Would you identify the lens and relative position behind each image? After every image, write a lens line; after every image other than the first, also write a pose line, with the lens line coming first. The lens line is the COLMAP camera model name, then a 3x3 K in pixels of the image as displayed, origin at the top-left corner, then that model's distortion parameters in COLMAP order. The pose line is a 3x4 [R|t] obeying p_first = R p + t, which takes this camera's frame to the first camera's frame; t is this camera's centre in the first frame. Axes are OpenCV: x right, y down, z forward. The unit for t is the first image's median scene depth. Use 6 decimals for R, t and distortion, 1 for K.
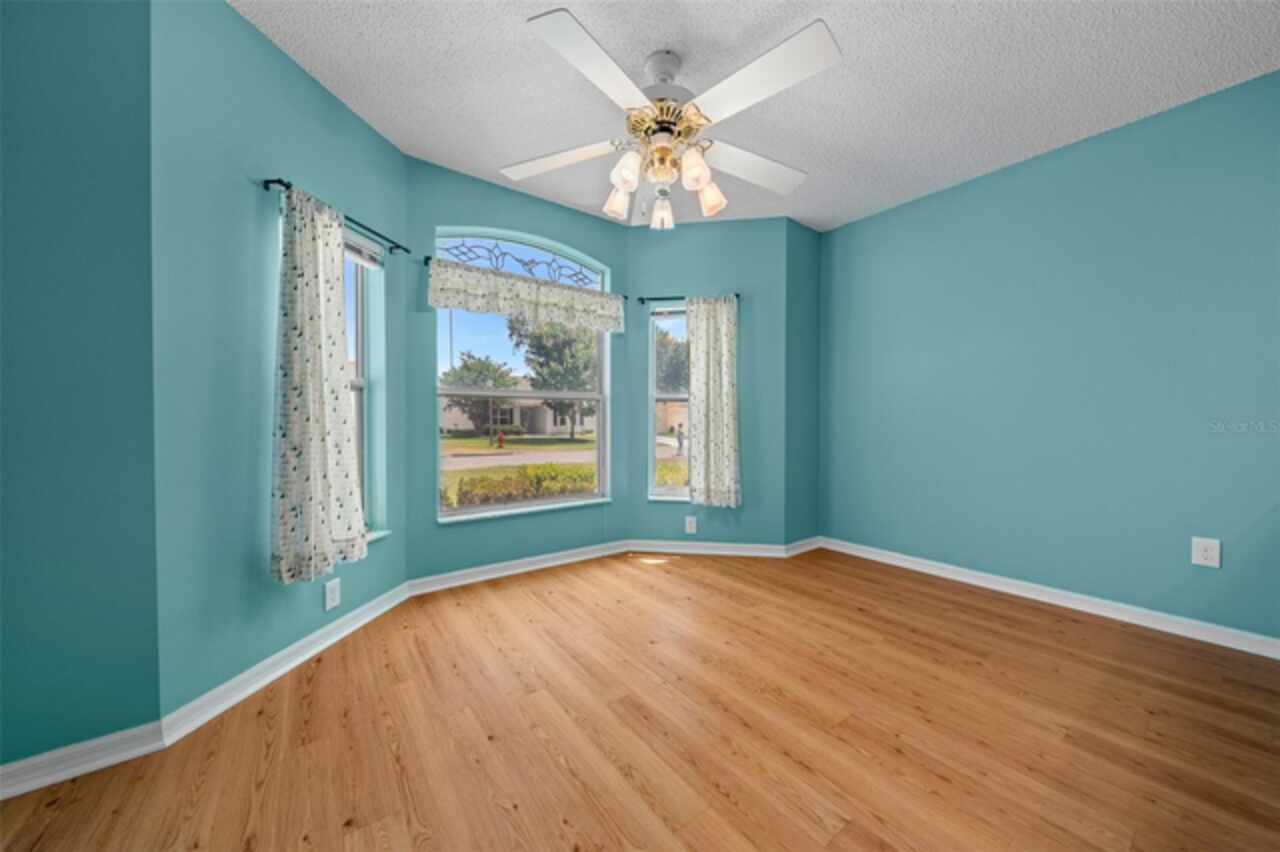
lens RADIAL K [[440.3, 0, 643.5], [0, 440.3, 424.9], [0, 0, 1]] dist [-0.003129, -0.000120]
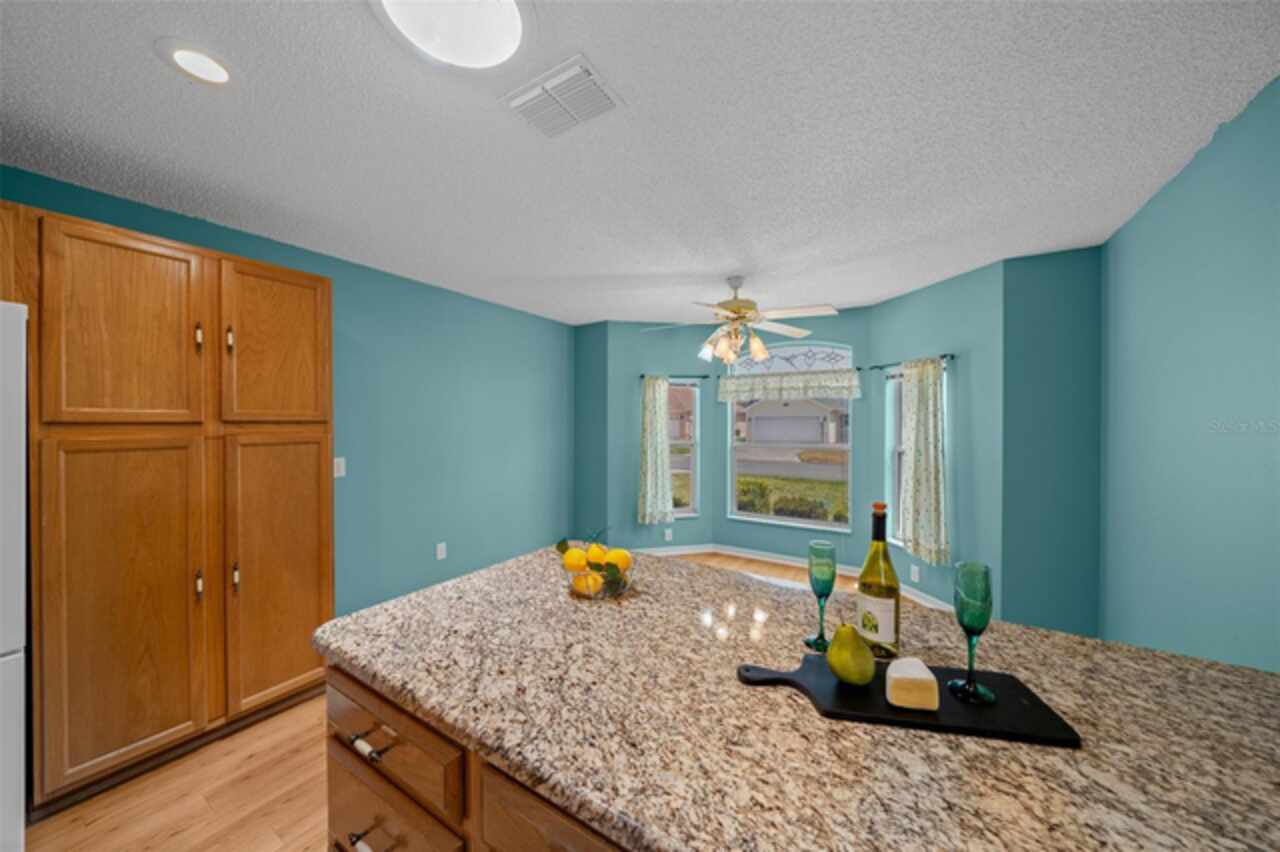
lens RADIAL K [[440.3, 0, 643.5], [0, 440.3, 424.9], [0, 0, 1]] dist [-0.003129, -0.000120]
pose [[0.350495, 0.005707, -0.936547, 0.928224], [-0.013323, 0.999911, 0.001107, -0.132958], [0.936470, 0.012090, 0.350540, 0.018864]]
